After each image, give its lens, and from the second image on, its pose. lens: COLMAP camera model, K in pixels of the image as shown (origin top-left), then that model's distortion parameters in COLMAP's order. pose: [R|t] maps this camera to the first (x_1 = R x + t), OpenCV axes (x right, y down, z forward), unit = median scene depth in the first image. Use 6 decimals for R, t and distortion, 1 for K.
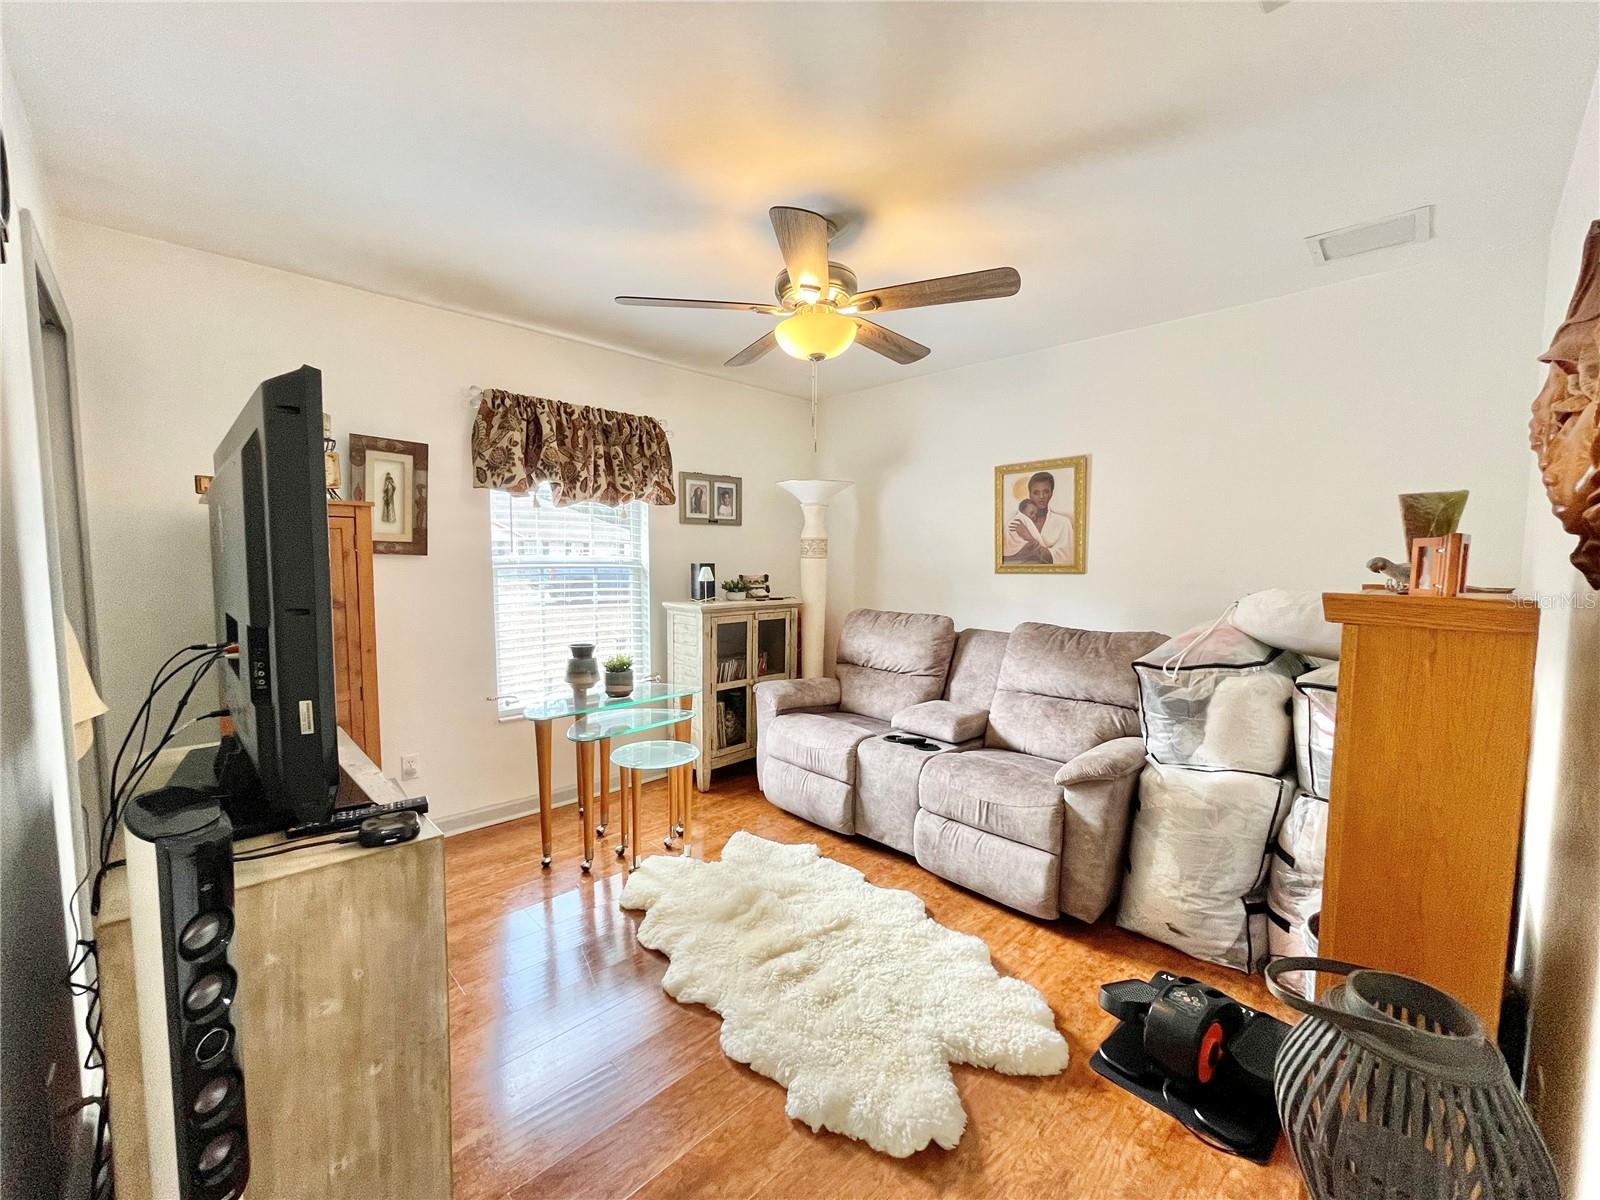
lens RADIAL K [[646.4, 0, 797.8], [0, 646.4, 601.8], [0, 0, 1]] dist [0.000929, -0.000698]
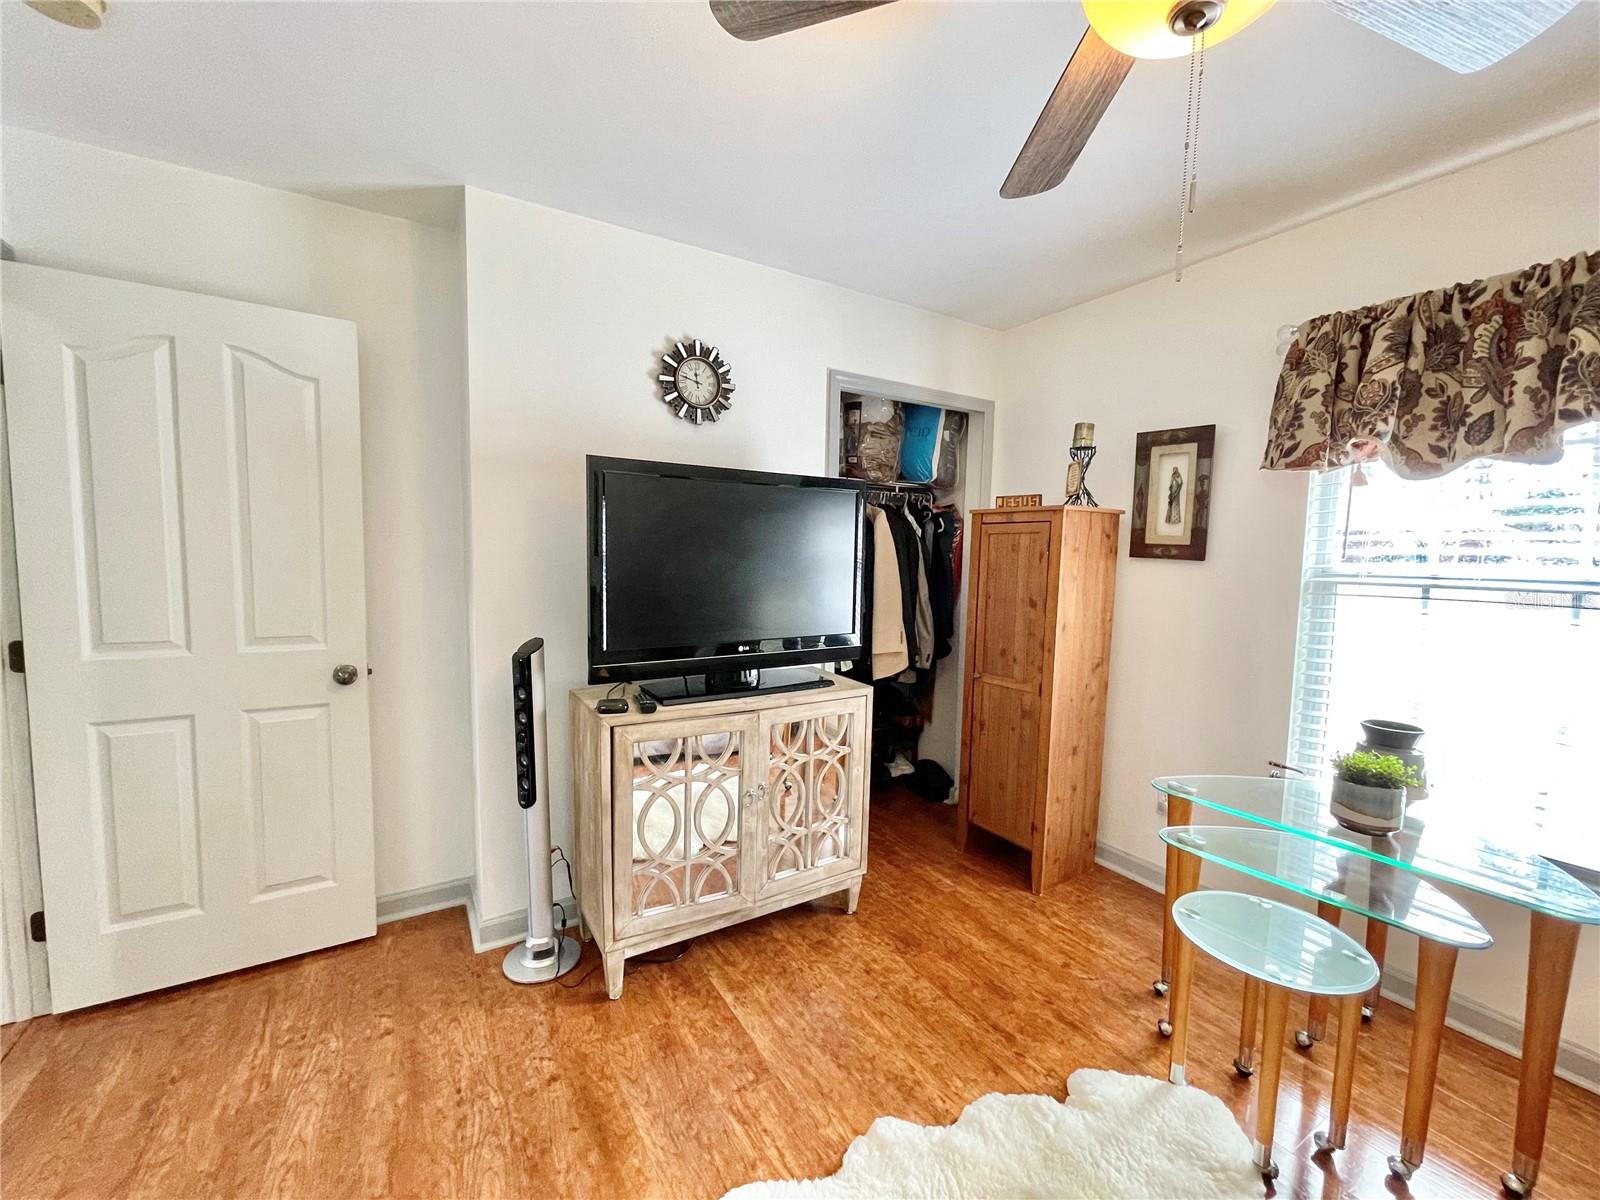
lens RADIAL K [[646.4, 0, 801.2], [0, 646.4, 614.5], [0, 0, 1]] dist [0.000929, -0.000698]
pose [[-0.198814, 0.084078, -0.976424, 0.347387], [-0.085668, 0.991009, 0.102777, -0.044995], [0.976286, 0.104082, -0.189823, 0.668878]]
